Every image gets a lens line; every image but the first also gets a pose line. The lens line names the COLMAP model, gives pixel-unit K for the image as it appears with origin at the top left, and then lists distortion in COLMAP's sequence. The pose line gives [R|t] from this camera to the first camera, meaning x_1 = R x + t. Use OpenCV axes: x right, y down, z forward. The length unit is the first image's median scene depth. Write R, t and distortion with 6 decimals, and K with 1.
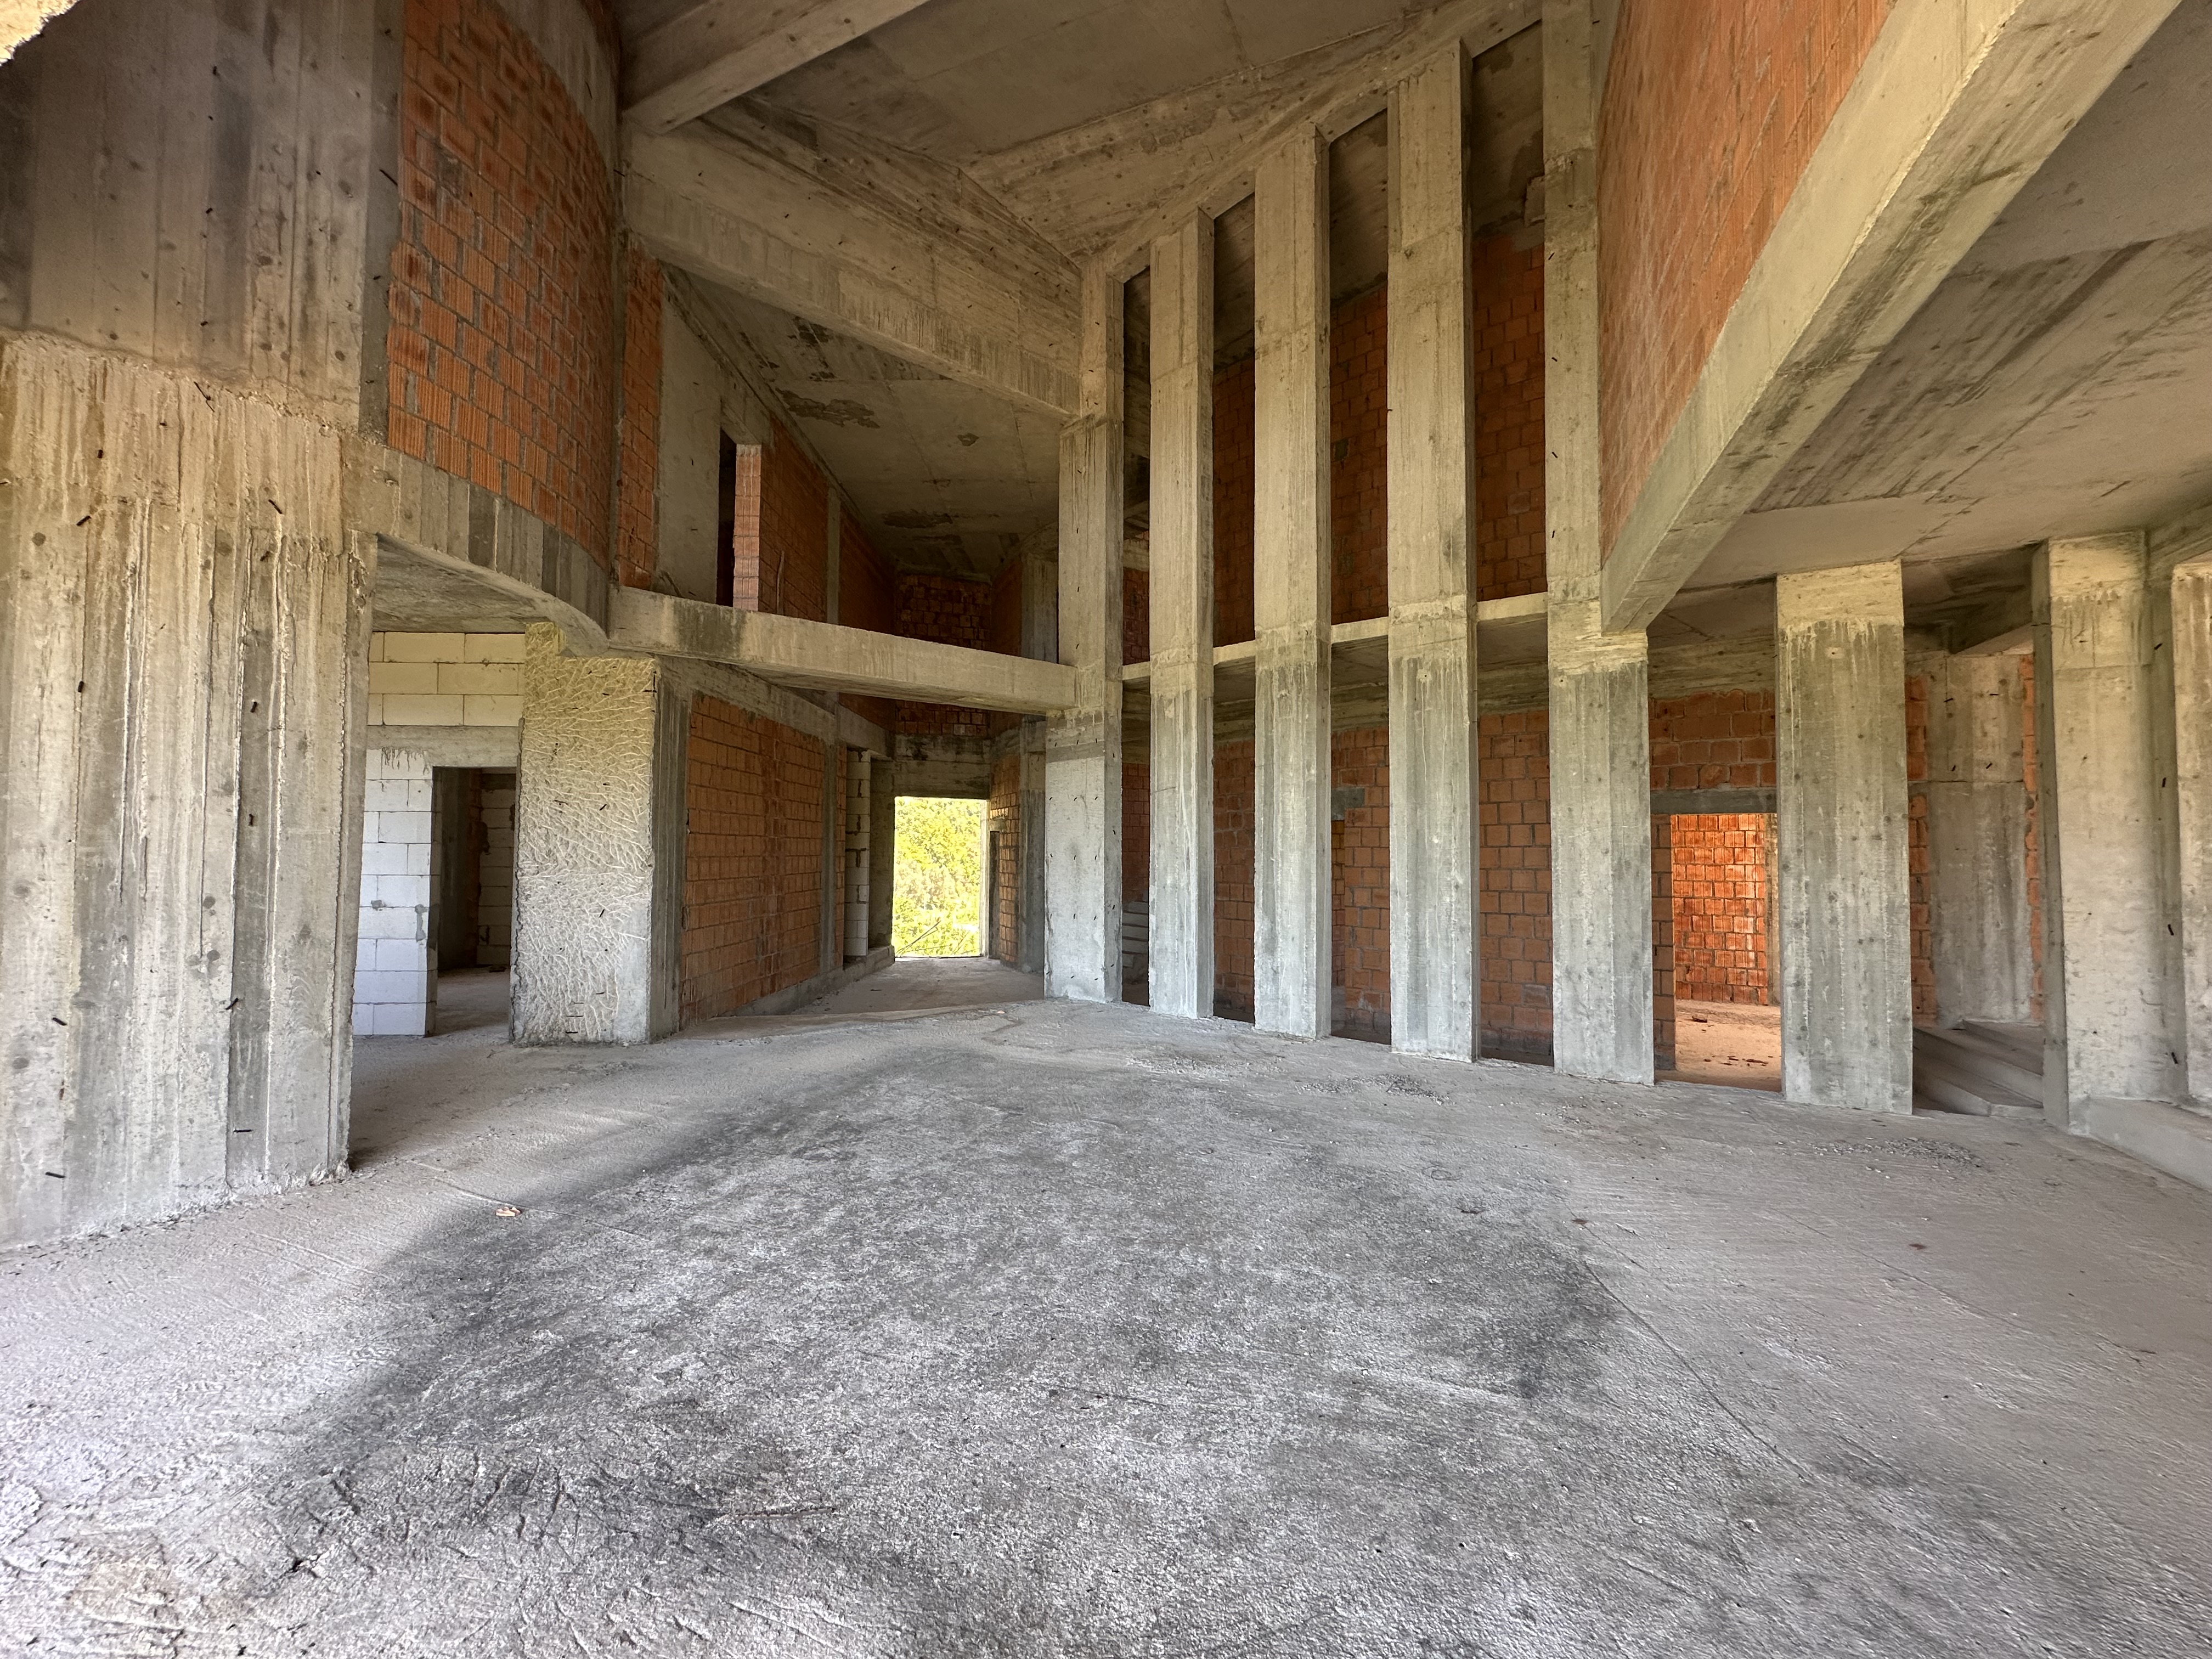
lens RADIAL K [[887.6, 0, 1107.3], [0, 887.6, 824.6], [0, 0, 1]] dist [-0.000141, 0.000010]
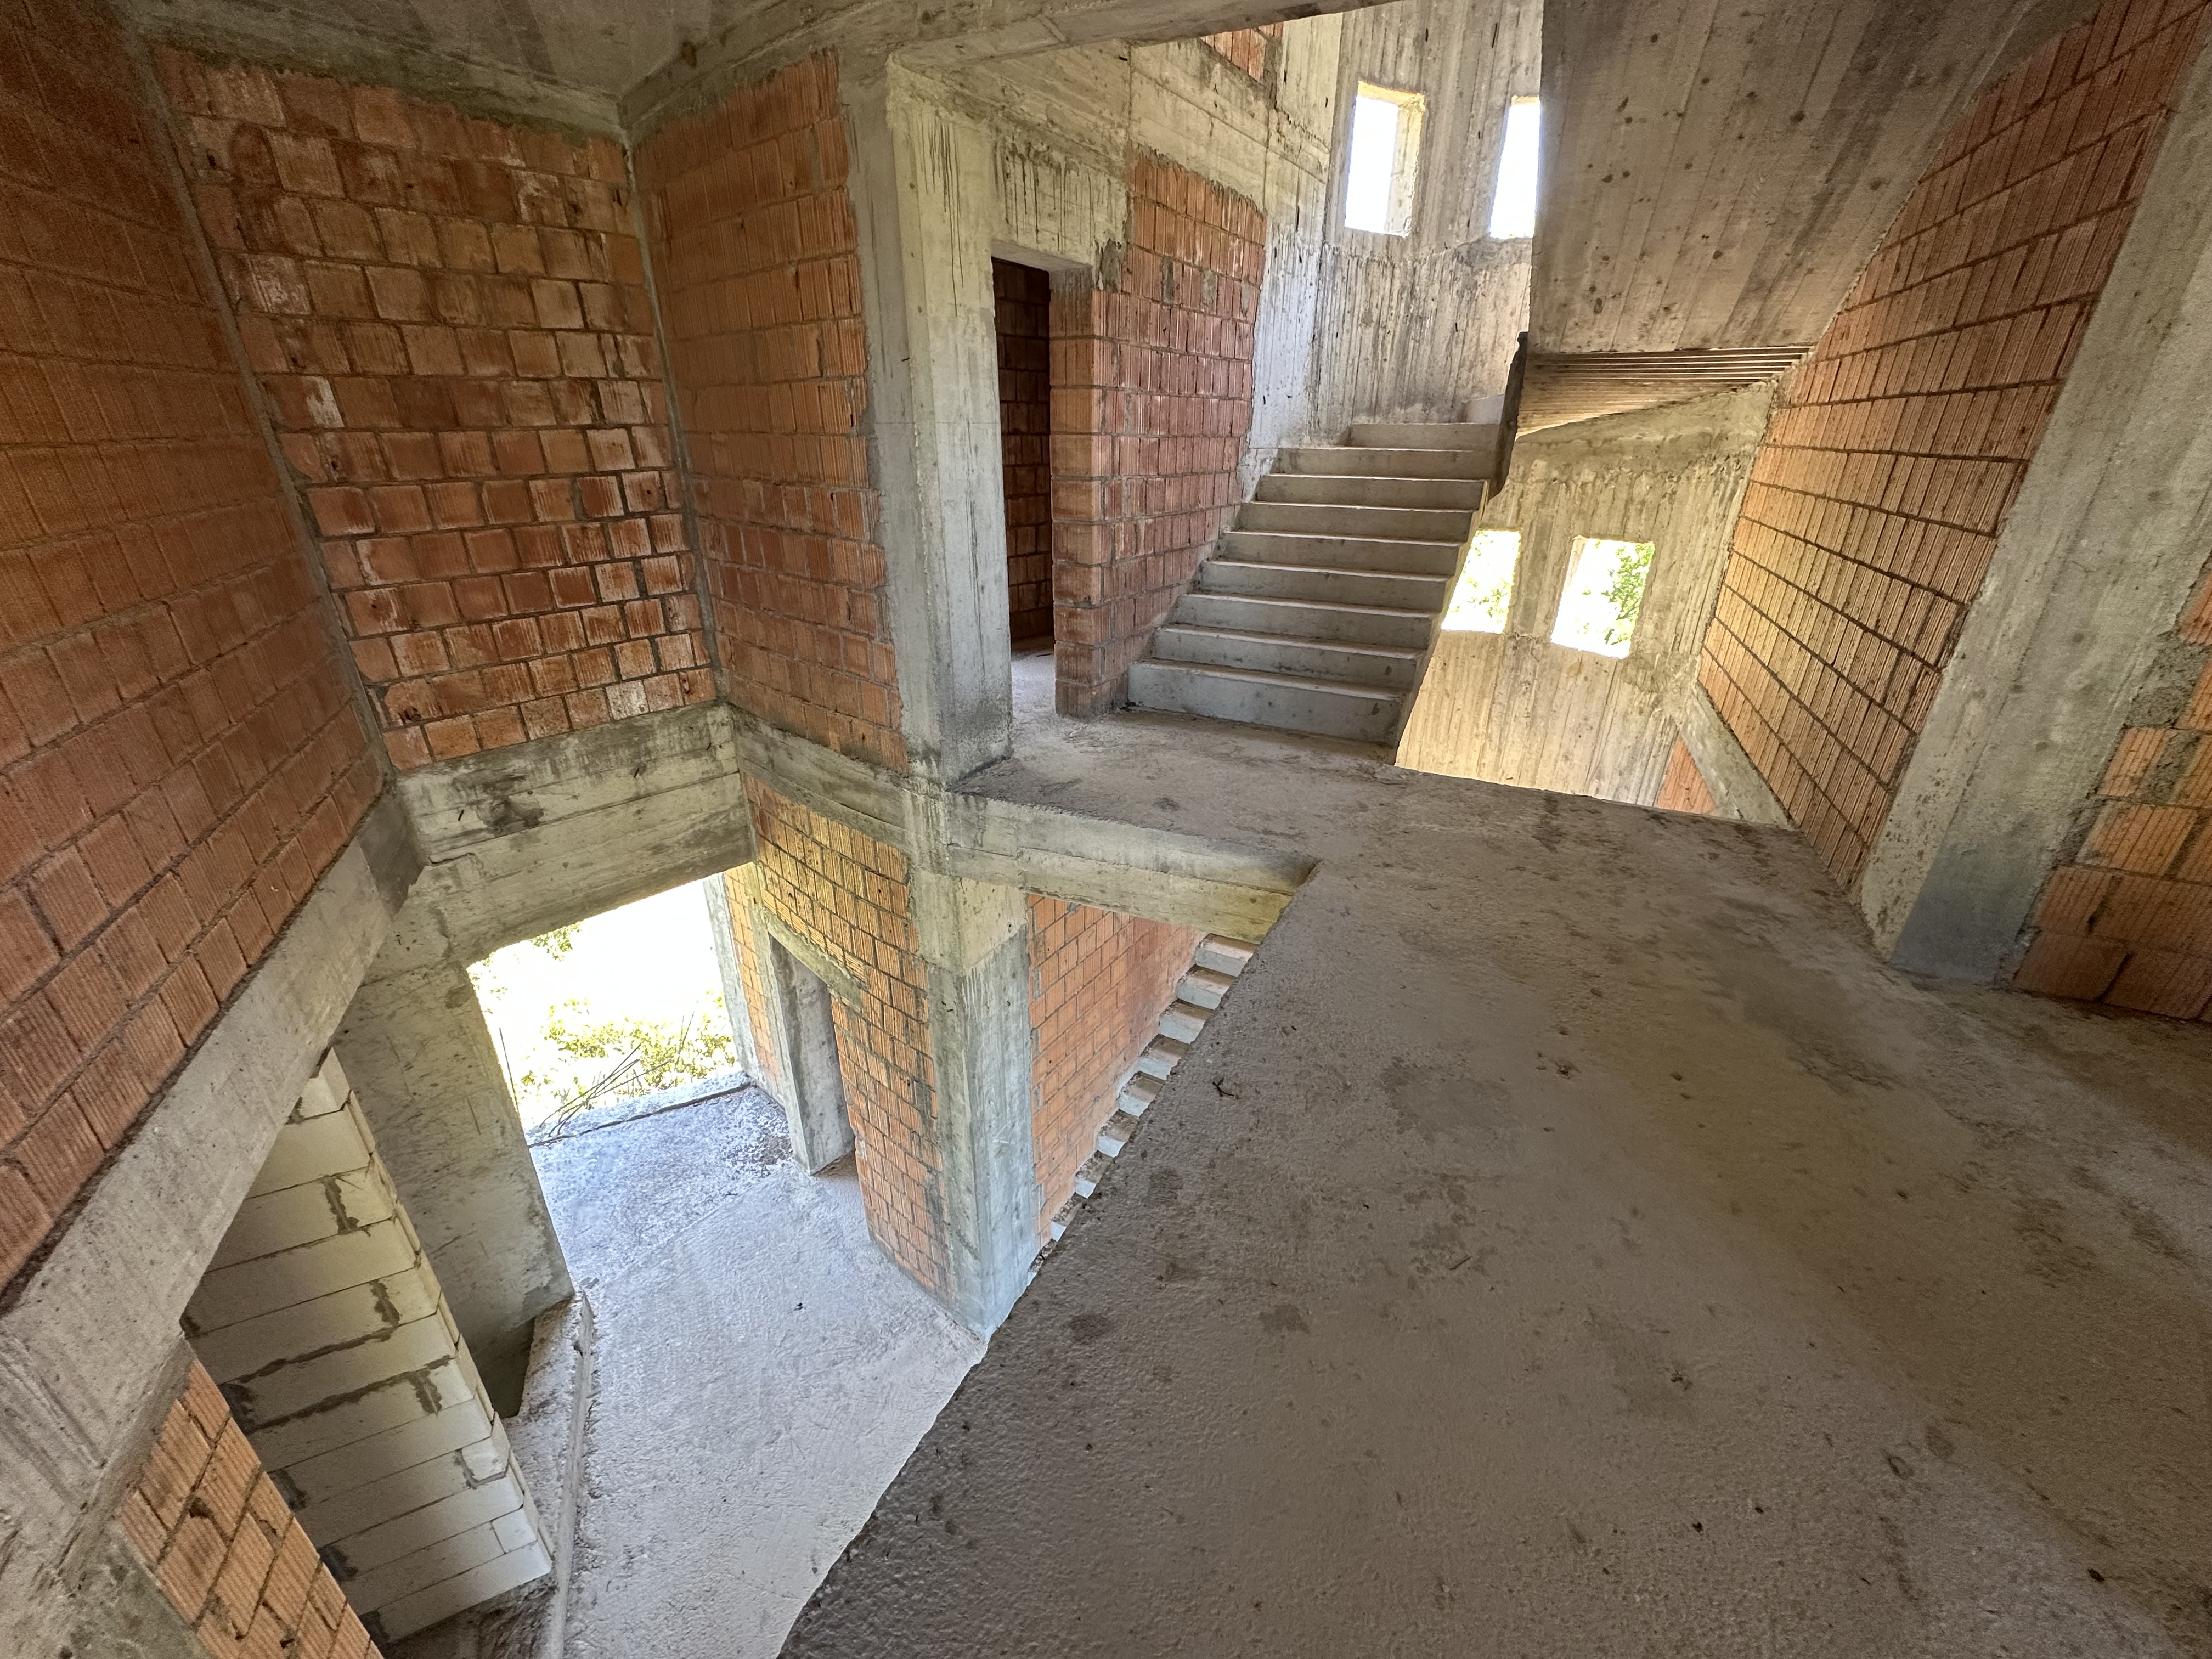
lens RADIAL K [[887.6, 0, 1103.8], [0, 887.6, 830.4], [0, 0, 1]] dist [-0.000141, 0.000010]
pose [[0.926569, -0.158421, 0.341135, -0.125391], [-0.009623, 0.896690, 0.442554, -0.211290], [-0.376002, -0.413340, 0.829320, 0.657231]]
